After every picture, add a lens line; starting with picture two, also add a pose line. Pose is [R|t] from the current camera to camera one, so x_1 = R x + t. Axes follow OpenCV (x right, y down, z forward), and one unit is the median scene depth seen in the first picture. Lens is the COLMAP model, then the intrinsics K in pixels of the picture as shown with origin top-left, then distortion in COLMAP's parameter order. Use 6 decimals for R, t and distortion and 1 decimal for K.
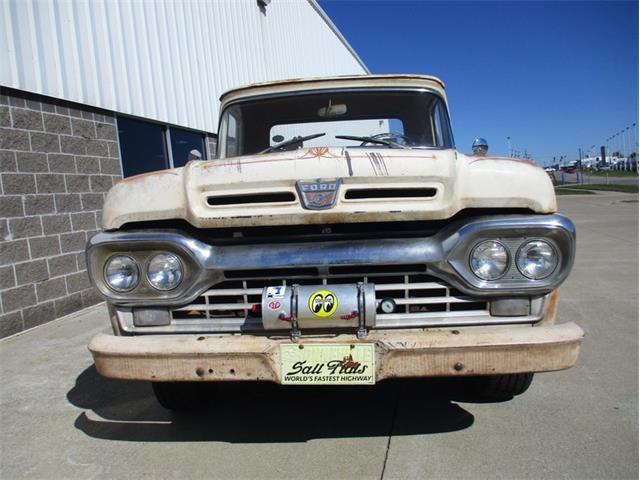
lens RADIAL K [[536.2, 0, 321.9], [0, 536.2, 243.3], [0, 0, 1]] dist [-0.063470, 0.029143]
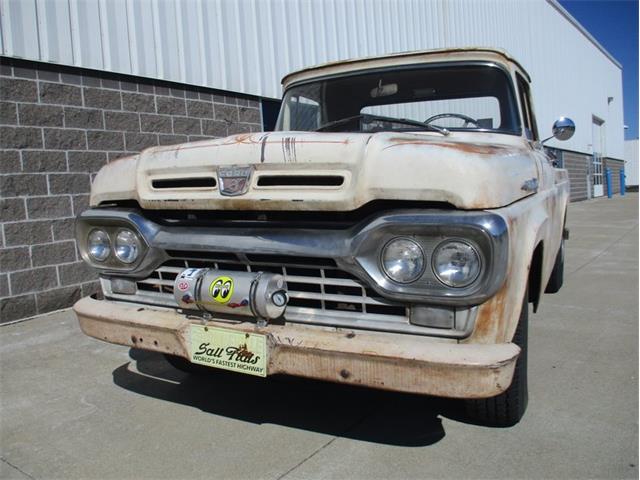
lens RADIAL K [[536.2, 0, 321.9], [0, 536.2, 244.2], [0, 0, 1]] dist [-0.063470, 0.029143]
pose [[0.919955, 0.071926, -0.385368, 0.516681], [-0.057127, 0.997127, 0.049732, -0.030219], [0.387838, -0.023737, 0.921422, 0.137290]]
